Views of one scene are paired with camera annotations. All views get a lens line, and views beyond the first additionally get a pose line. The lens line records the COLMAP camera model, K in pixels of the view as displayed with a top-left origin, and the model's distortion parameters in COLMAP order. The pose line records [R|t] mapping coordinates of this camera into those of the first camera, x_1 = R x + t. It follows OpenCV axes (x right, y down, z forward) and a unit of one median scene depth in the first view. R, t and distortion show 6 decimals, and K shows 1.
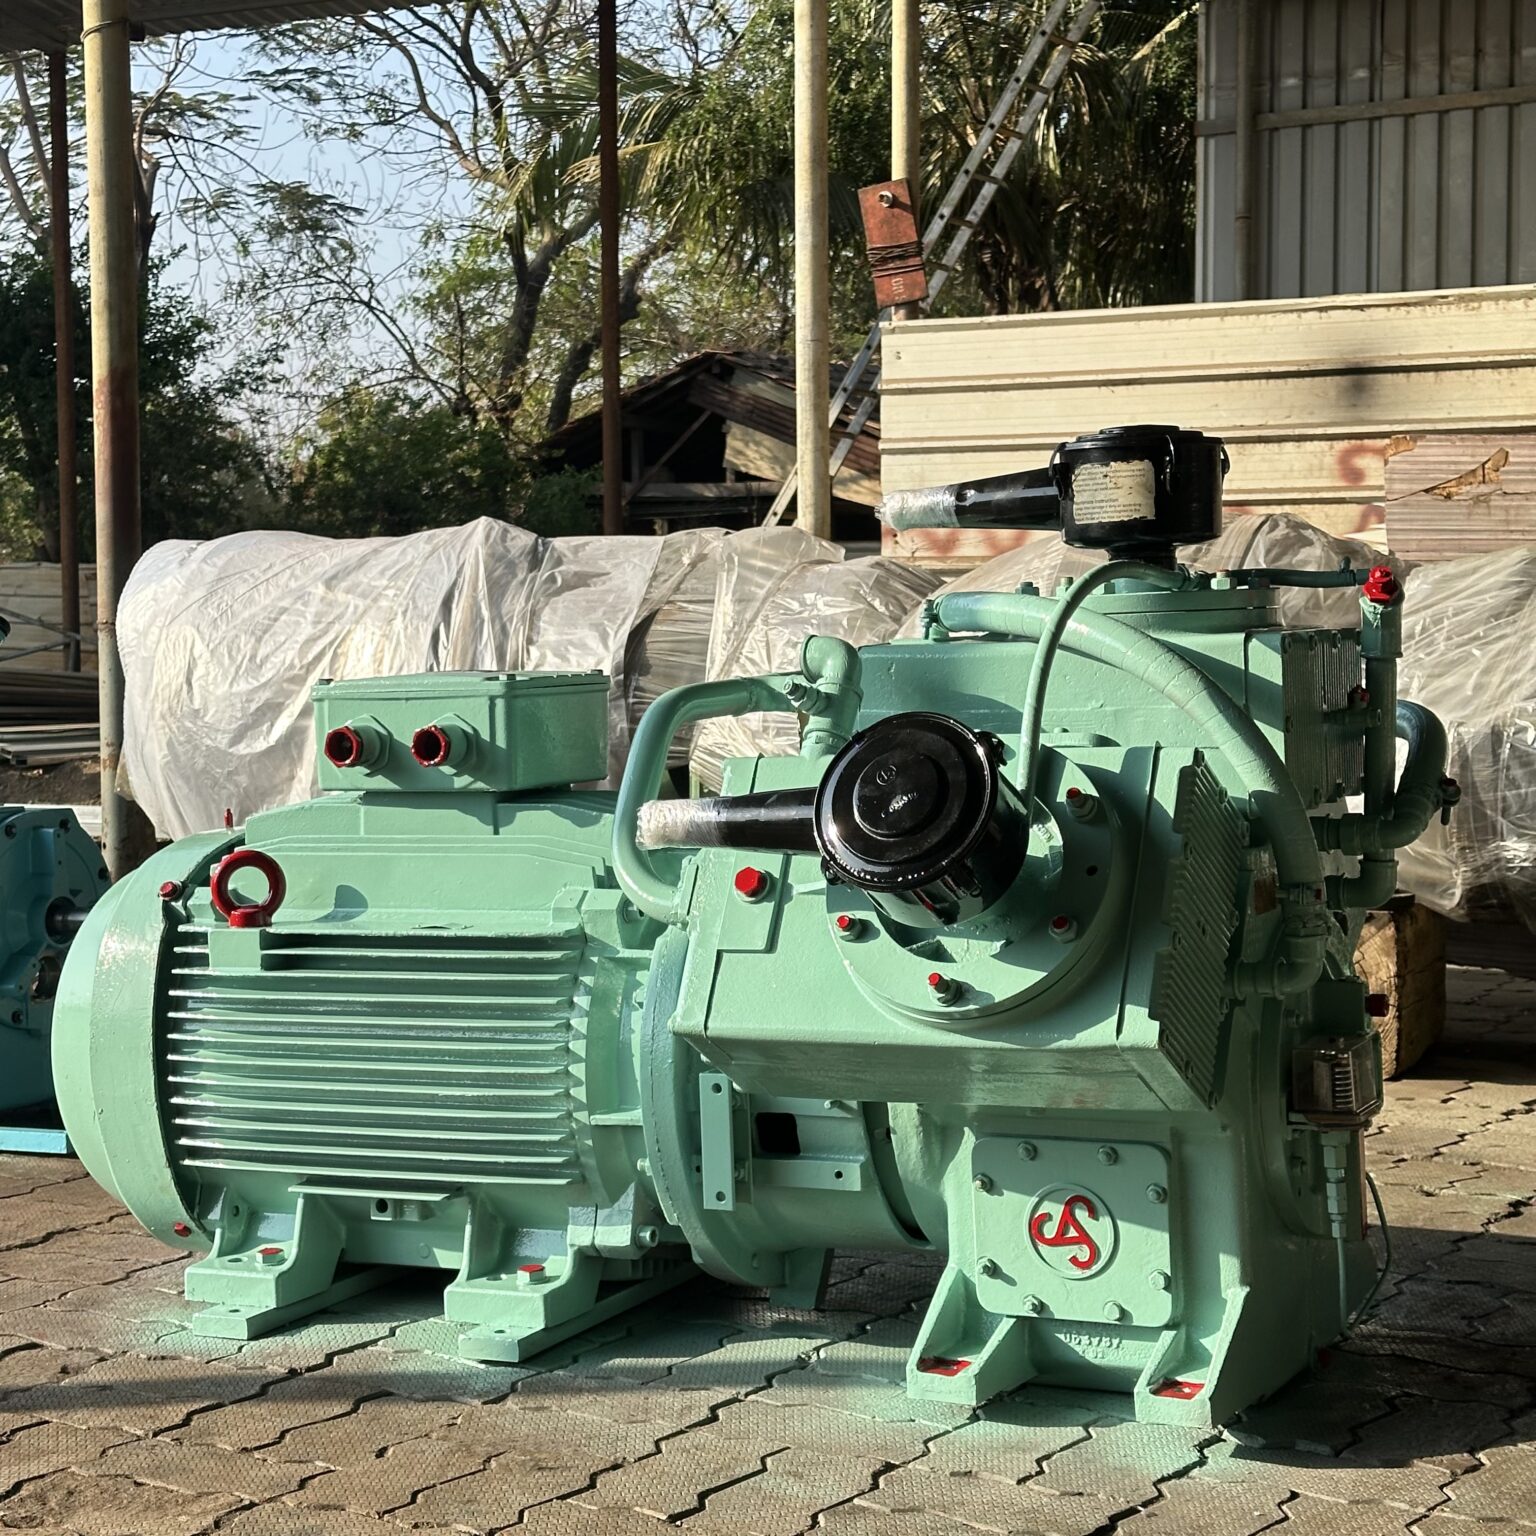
lens RADIAL K [[3000.3, 0, 766.0], [0, 3000.3, 768.7], [0, 0, 1]] dist [0.159253, 0.000000]
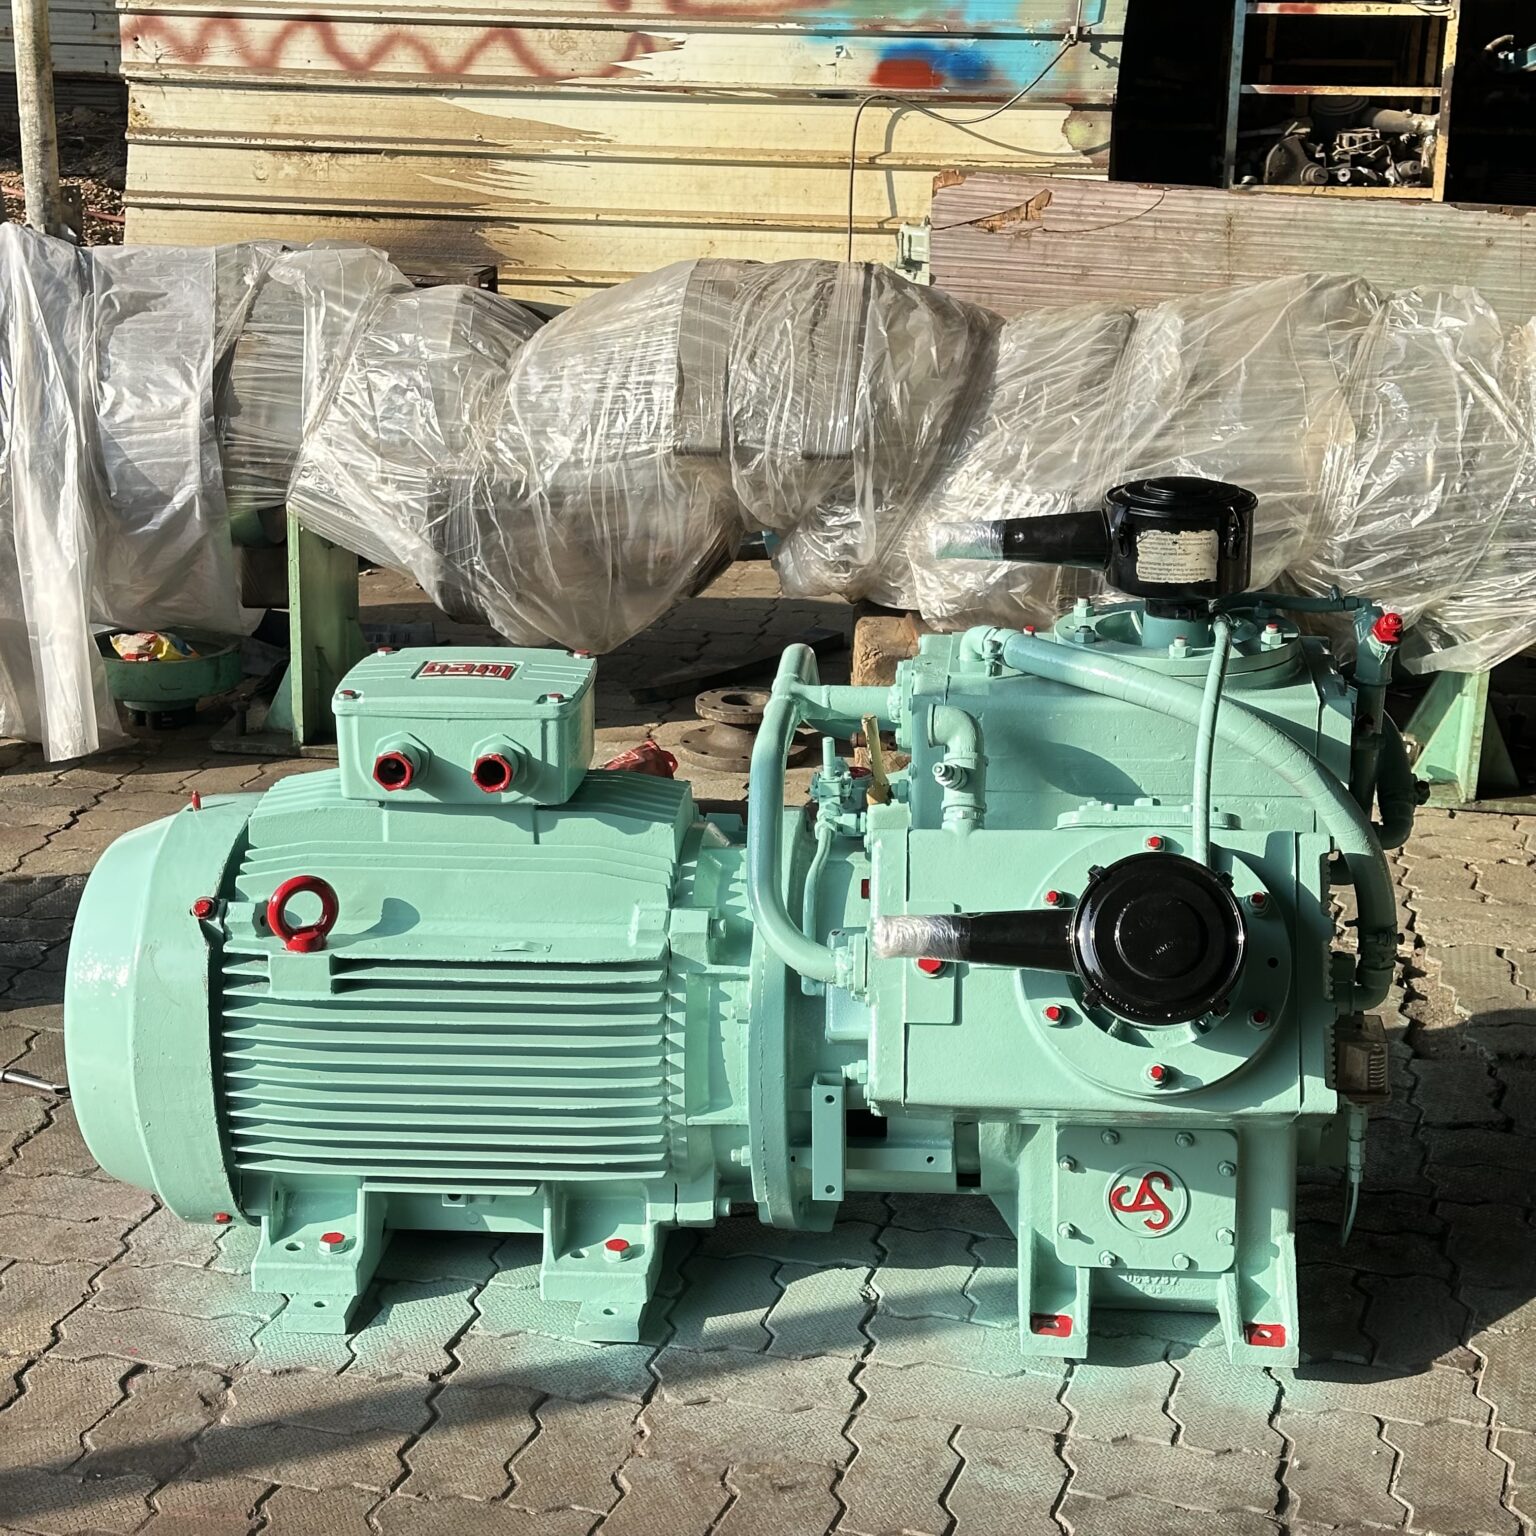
lens RADIAL K [[3000.3, 0, 760.0], [0, 3000.3, 771.9], [0, 0, 1]] dist [0.159253, 0.000000]
pose [[0.930816, -0.083506, 0.355822, -0.392080], [-0.006148, 0.969834, 0.243688, -0.259227], [-0.365437, -0.229017, 0.902223, 0.034161]]
